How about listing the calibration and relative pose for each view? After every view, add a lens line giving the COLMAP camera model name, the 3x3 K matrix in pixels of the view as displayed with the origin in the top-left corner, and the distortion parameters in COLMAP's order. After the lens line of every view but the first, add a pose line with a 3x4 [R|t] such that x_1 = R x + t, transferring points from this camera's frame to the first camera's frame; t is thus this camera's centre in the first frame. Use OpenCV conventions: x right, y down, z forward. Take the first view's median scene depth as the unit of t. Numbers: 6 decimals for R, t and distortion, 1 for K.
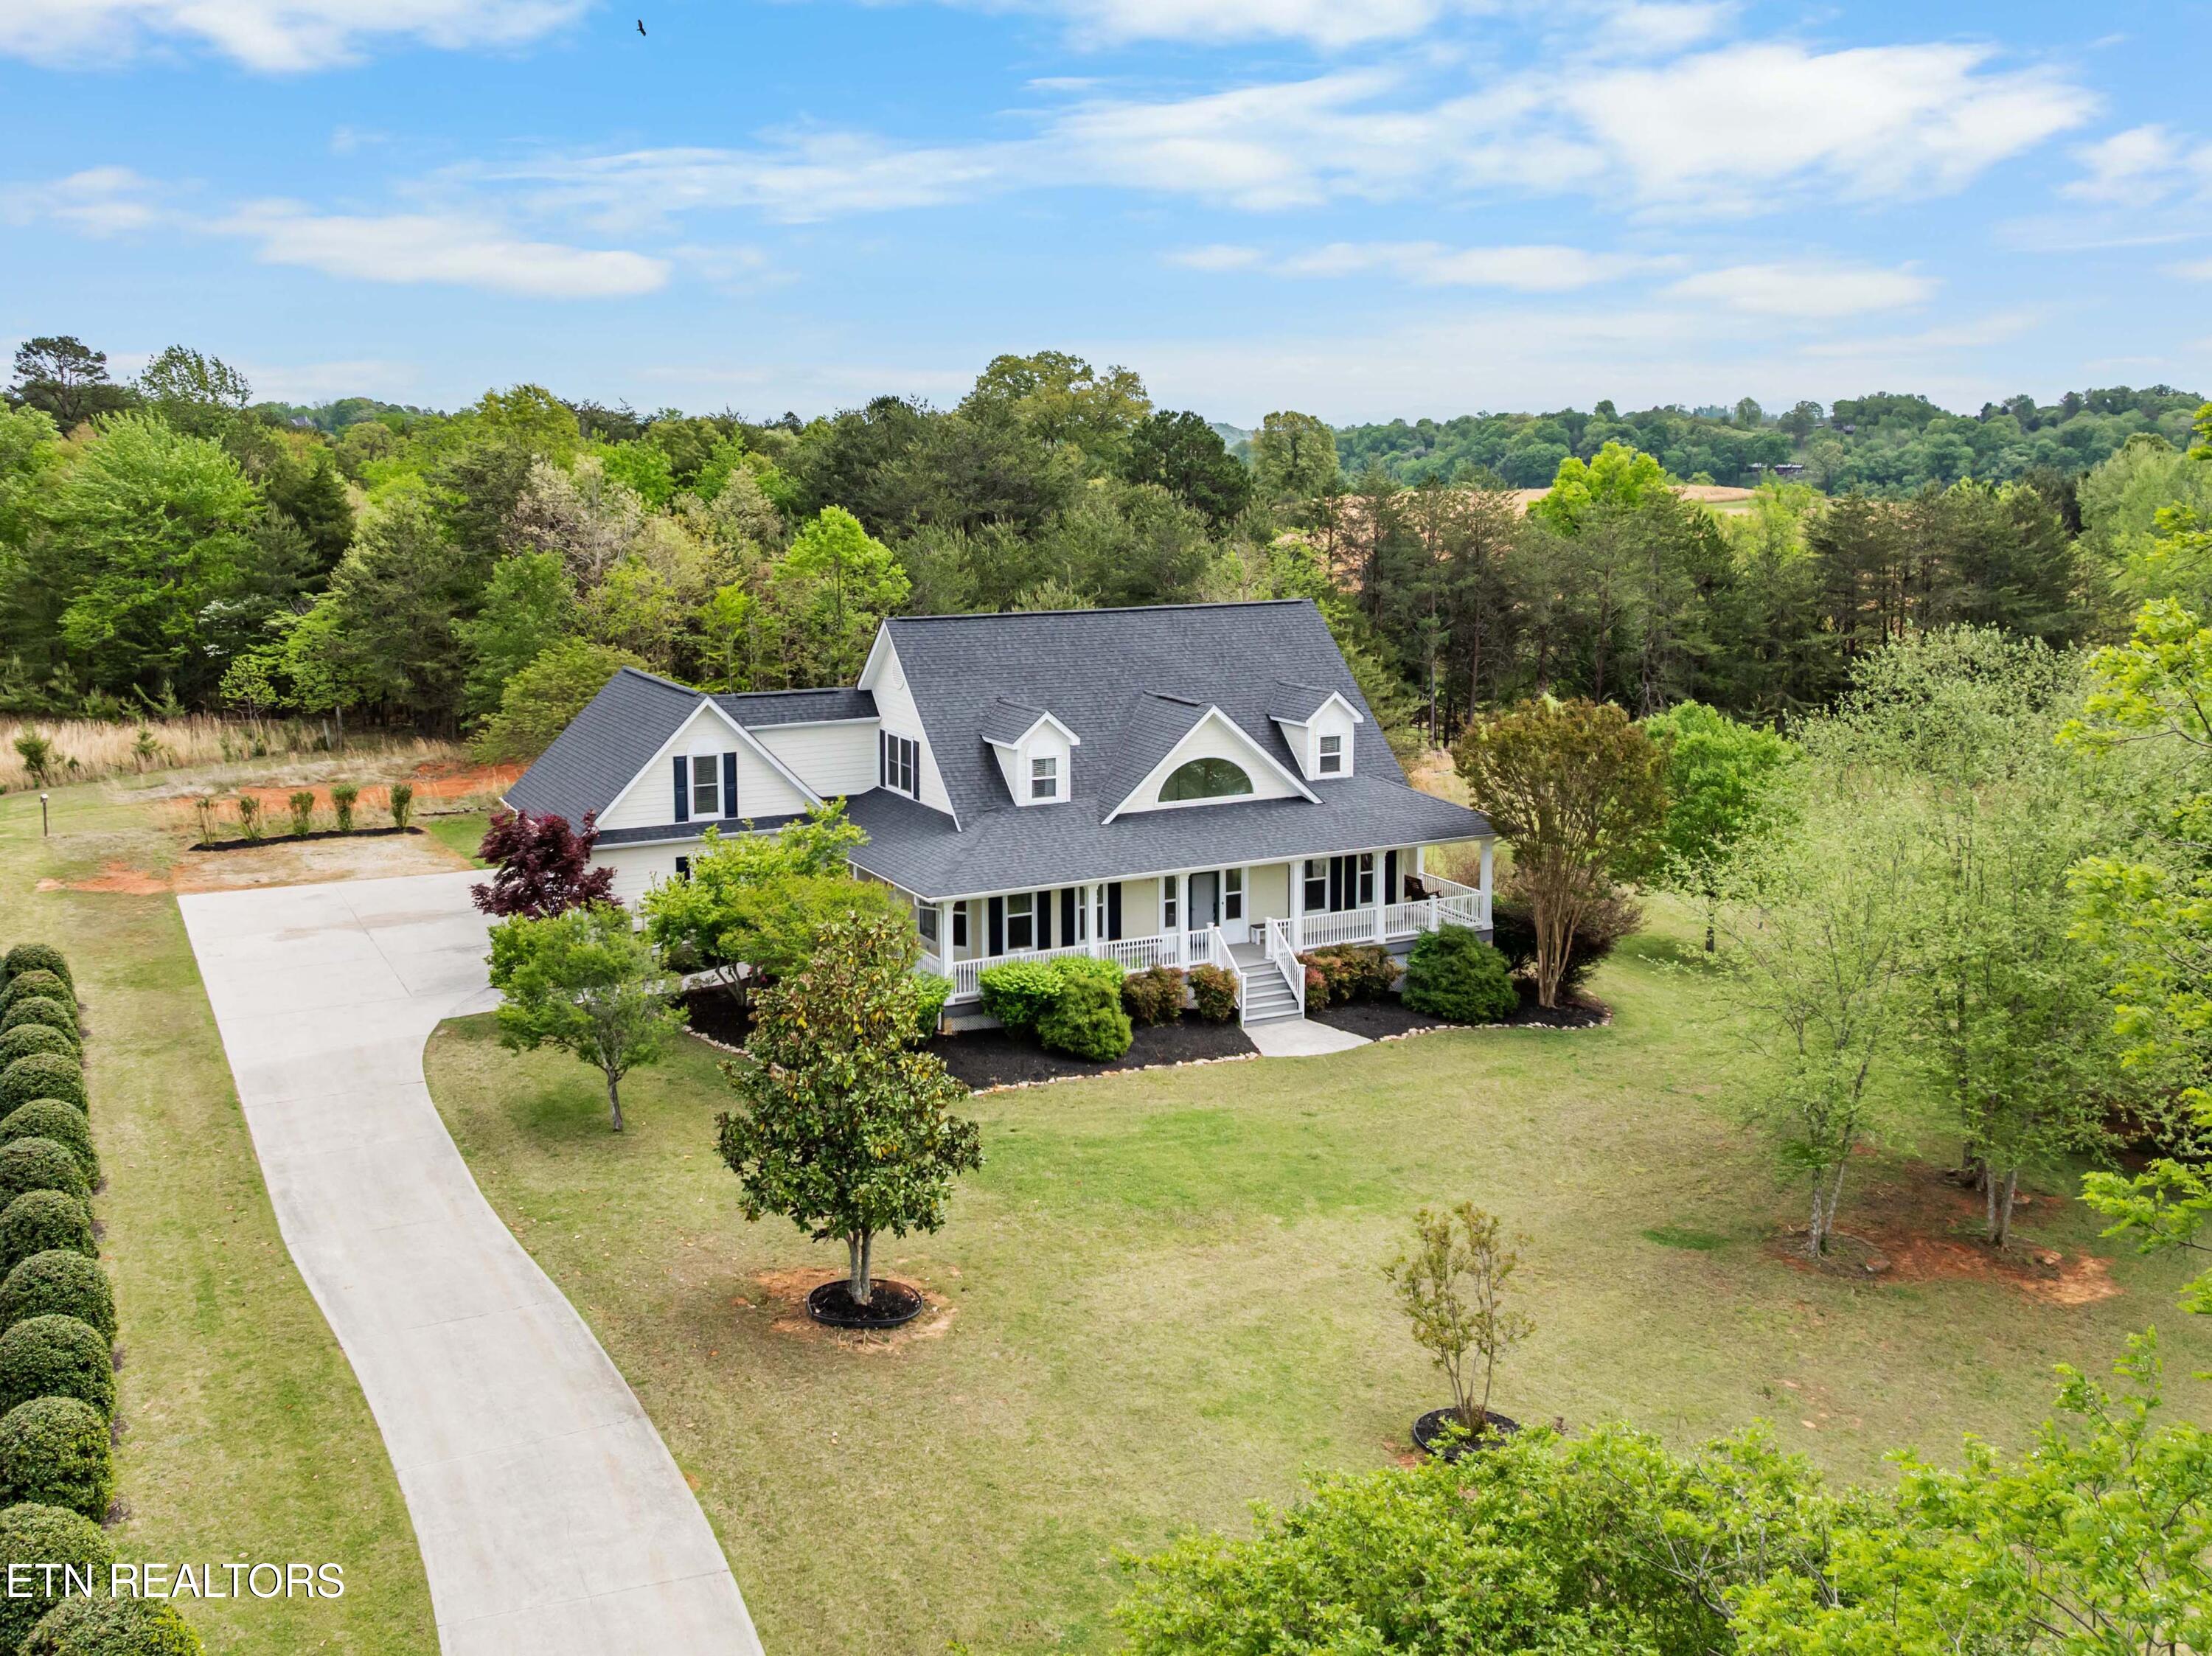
lens RADIAL K [[1939.9, 0, 1108.2], [0, 1939.9, 667.3], [0, 0, 1]] dist [-0.031327, -0.003758]
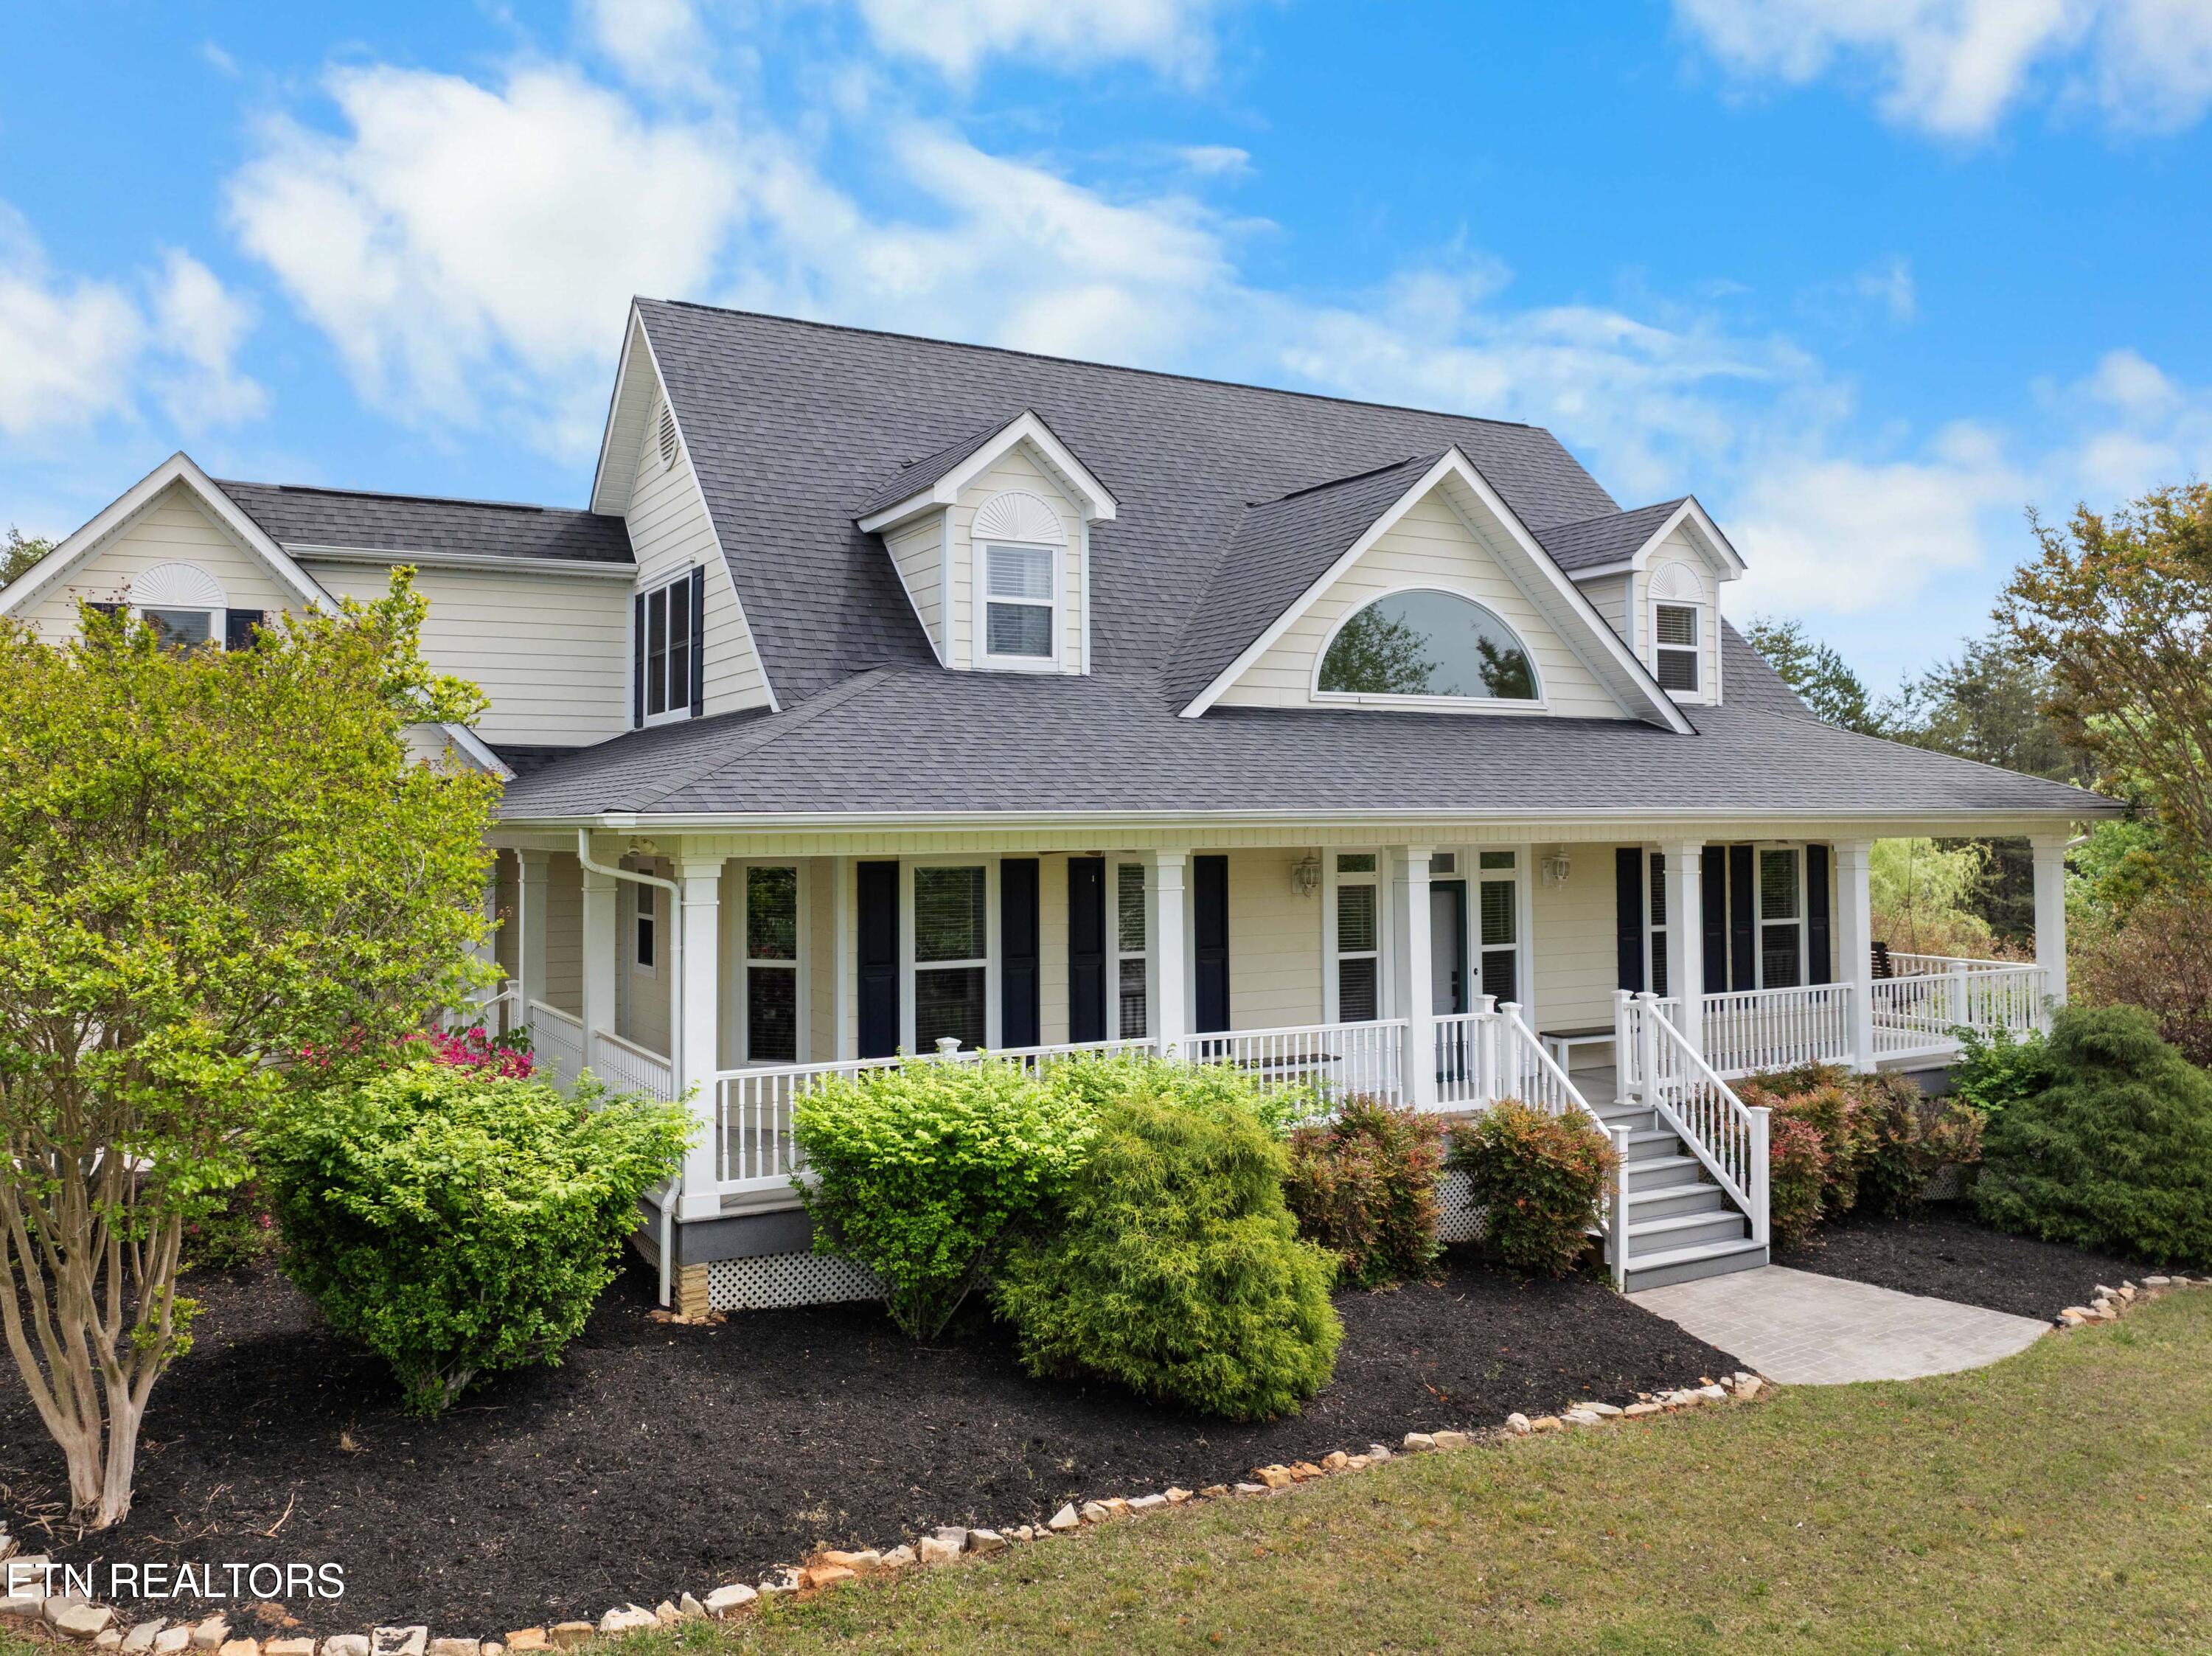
lens RADIAL K [[1677.7, 0, 1089.0], [0, 1677.7, 759.1], [0, 0, 1]] dist [-0.042464, 0.004313]
pose [[0.999823, -0.004470, 0.018257, -0.025589], [0.007041, 0.989659, -0.143265, 0.130844], [-0.017428, 0.143368, 0.989516, 0.681680]]
